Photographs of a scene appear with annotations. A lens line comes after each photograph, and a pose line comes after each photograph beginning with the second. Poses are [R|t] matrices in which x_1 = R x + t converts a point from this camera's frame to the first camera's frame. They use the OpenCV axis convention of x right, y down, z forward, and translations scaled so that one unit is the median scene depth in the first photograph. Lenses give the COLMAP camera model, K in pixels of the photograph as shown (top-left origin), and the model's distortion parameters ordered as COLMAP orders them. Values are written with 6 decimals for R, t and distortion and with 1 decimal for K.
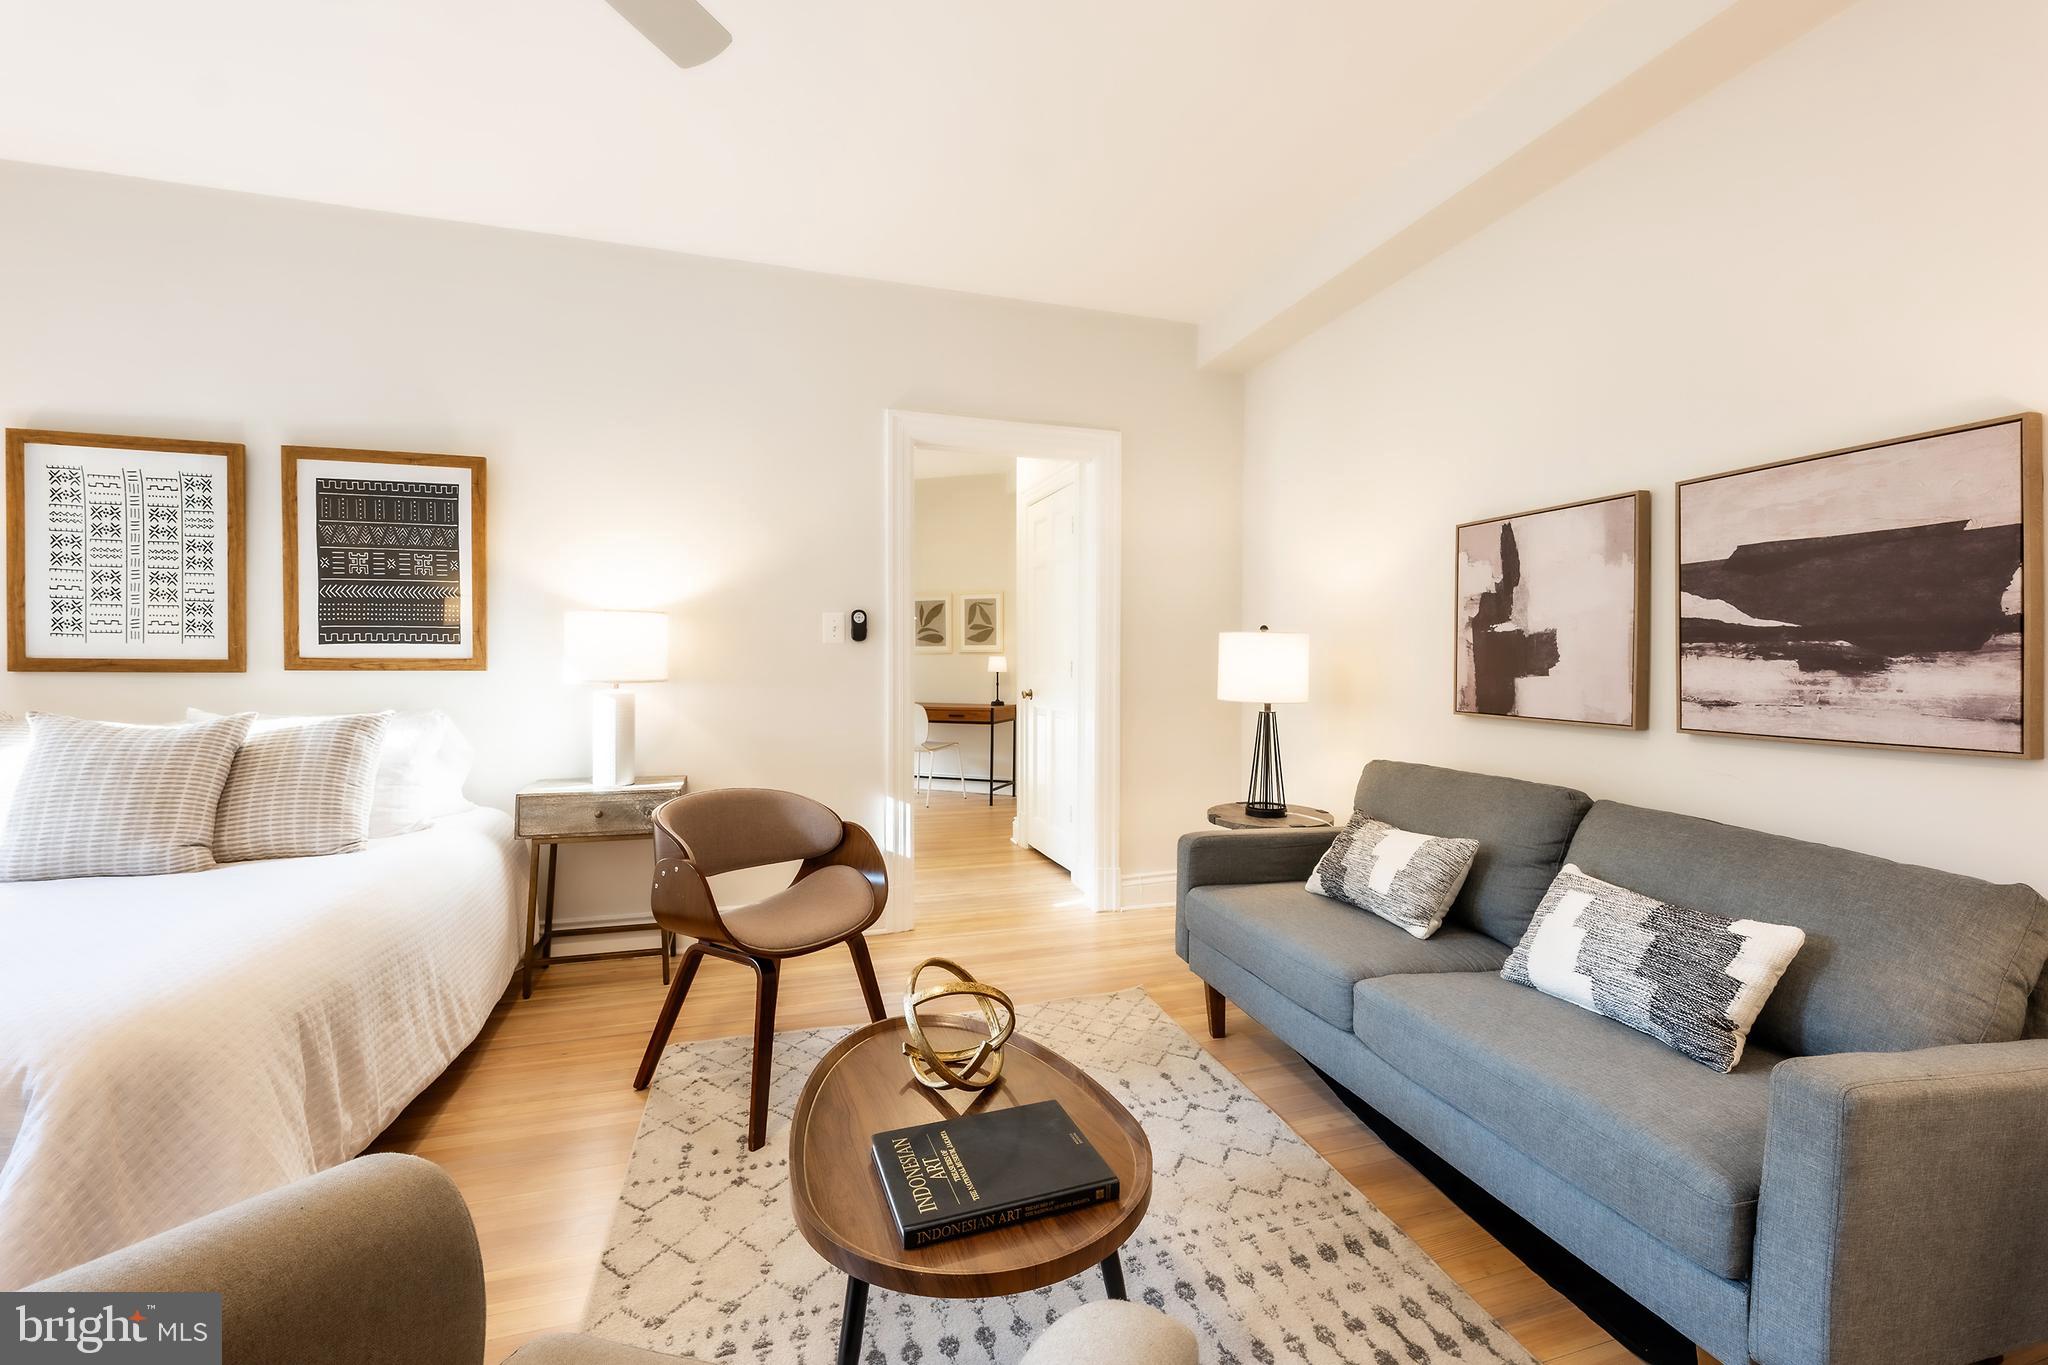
lens RADIAL K [[851.4, 0, 1007.1], [0, 851.4, 658.2], [0, 0, 1]] dist [0.002246, 0.000402]
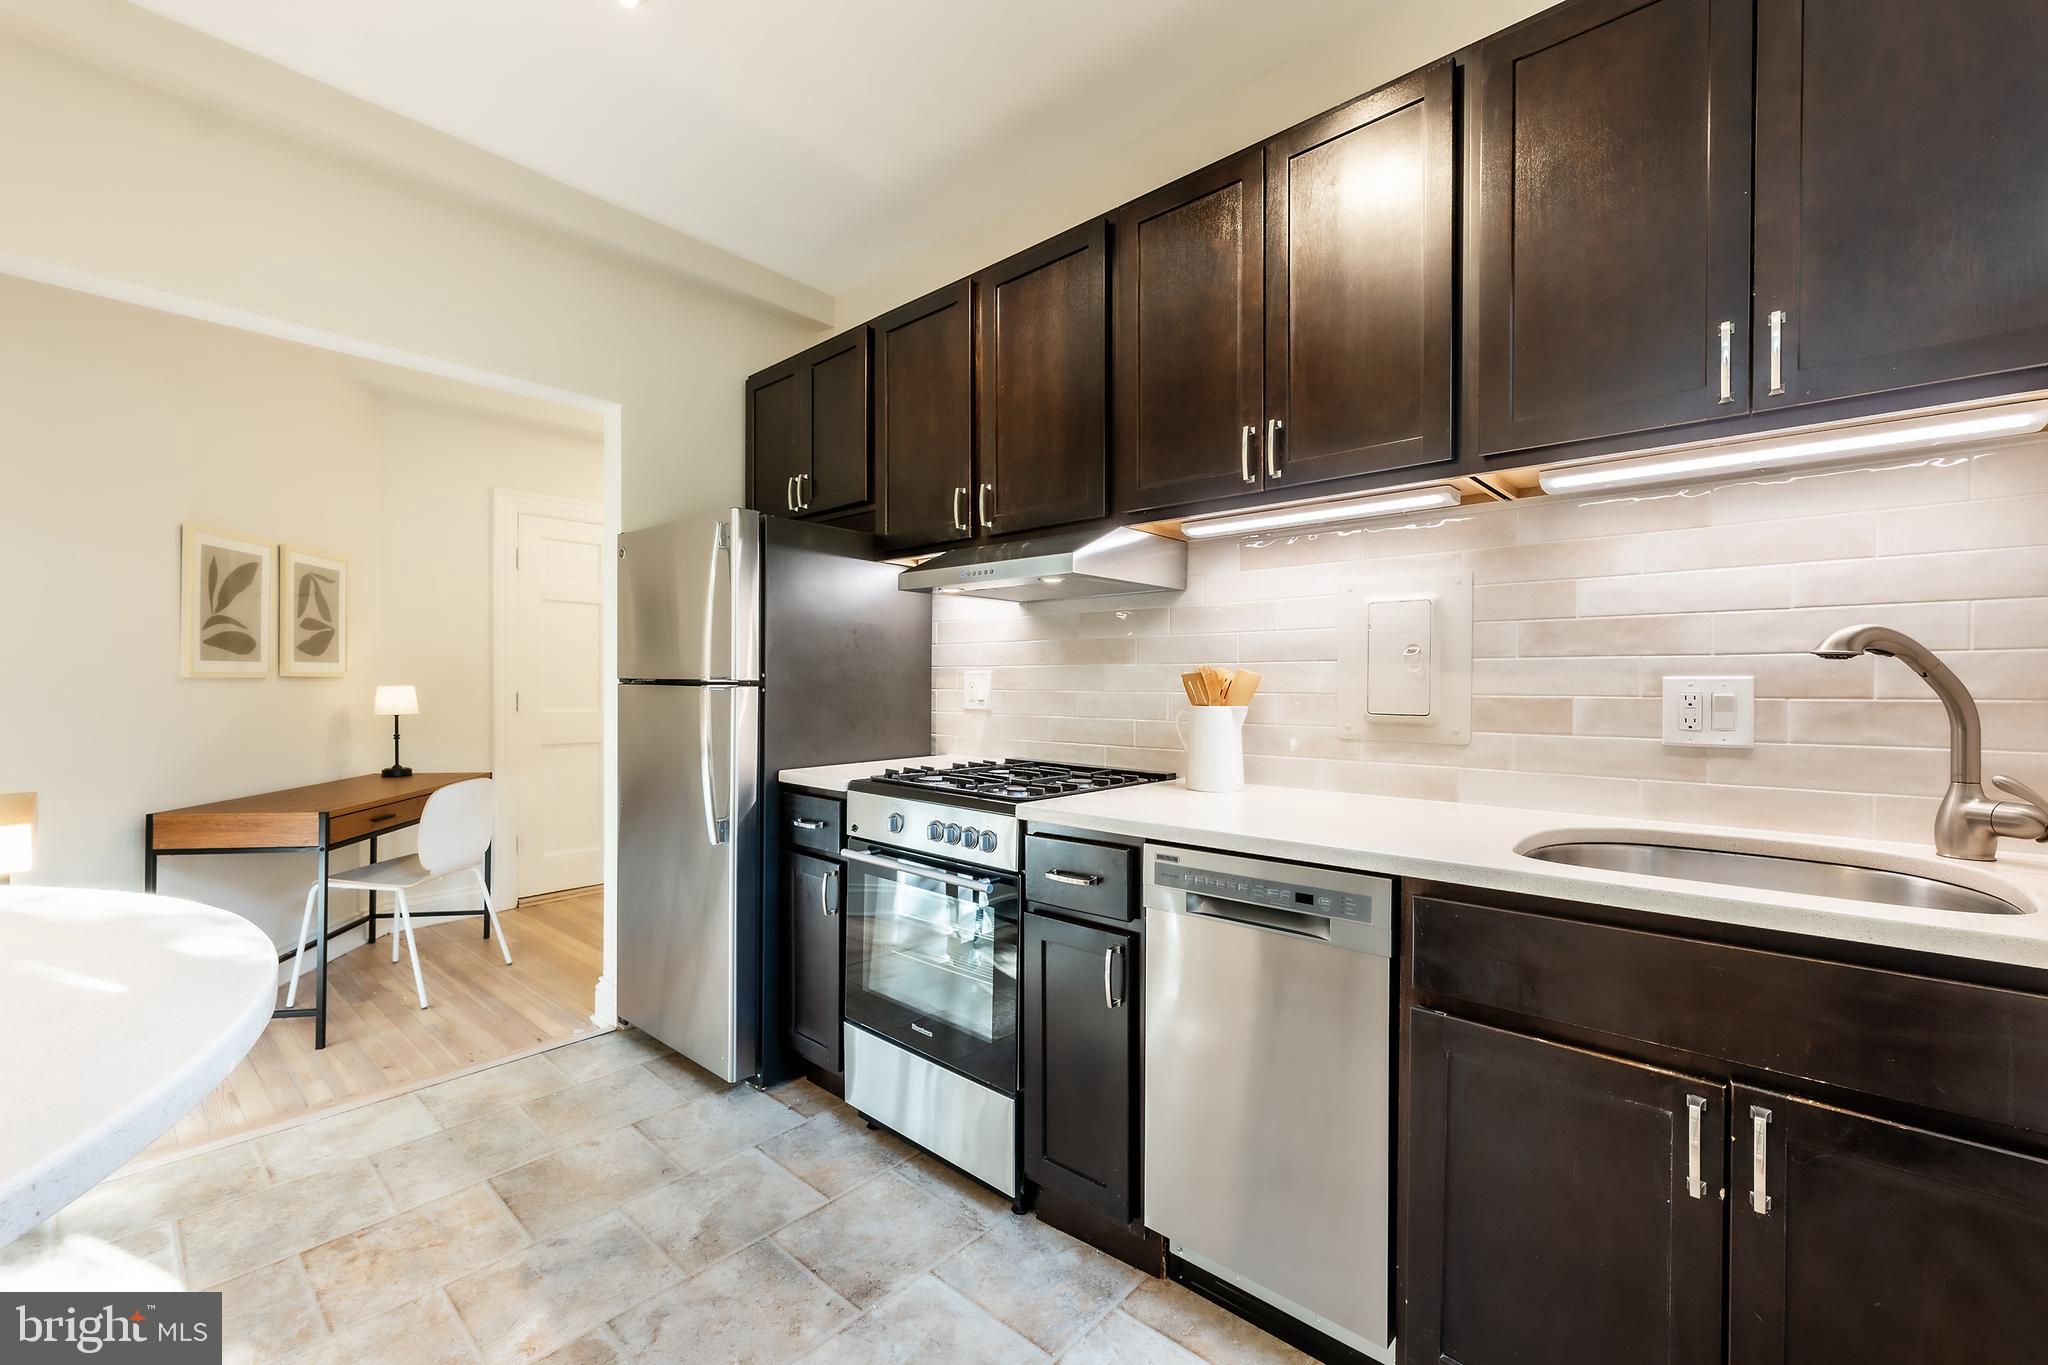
lens RADIAL K [[839.8, 0, 1028.7], [0, 839.8, 688.5], [0, 0, 1]] dist [0.008153, -0.000248]
pose [[-0.549509, -0.012020, 0.835402, -1.634884], [-0.006831, 0.999928, 0.009894, -0.021923], [-0.835460, -0.000270, -0.549551, 2.350632]]
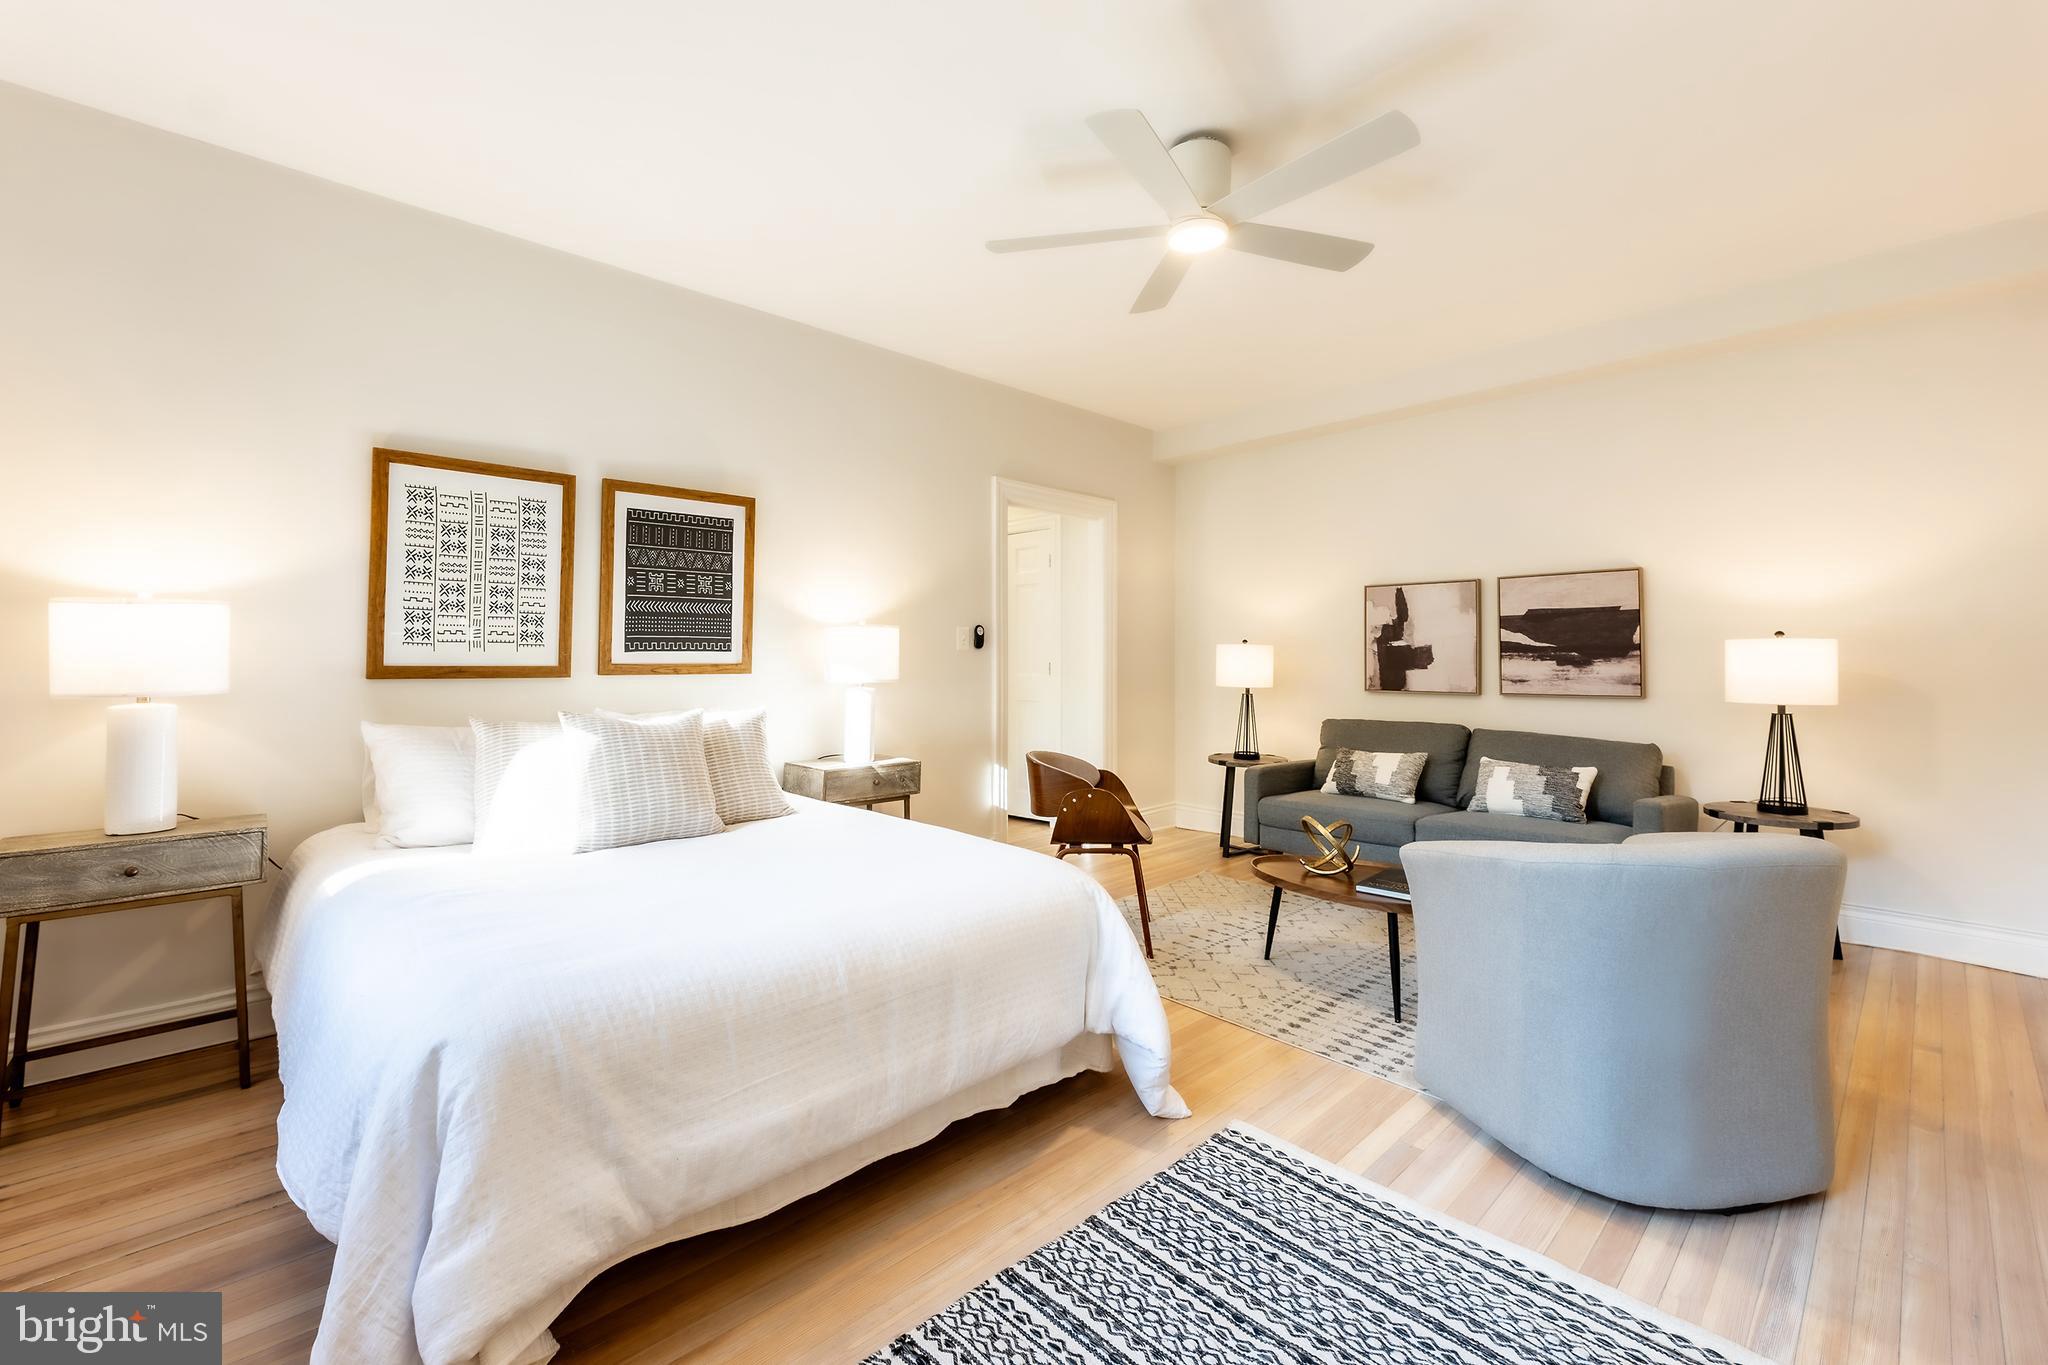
lens RADIAL K [[865.3, 0, 986.3], [0, 865.3, 641.4], [0, 0, 1]] dist [0.001123, 0.000106]
pose [[0.900924, 0.004784, 0.433950, -0.914048], [0.003590, 0.999823, -0.018476, -0.007902], [-0.433962, 0.018203, 0.900747, -0.270330]]
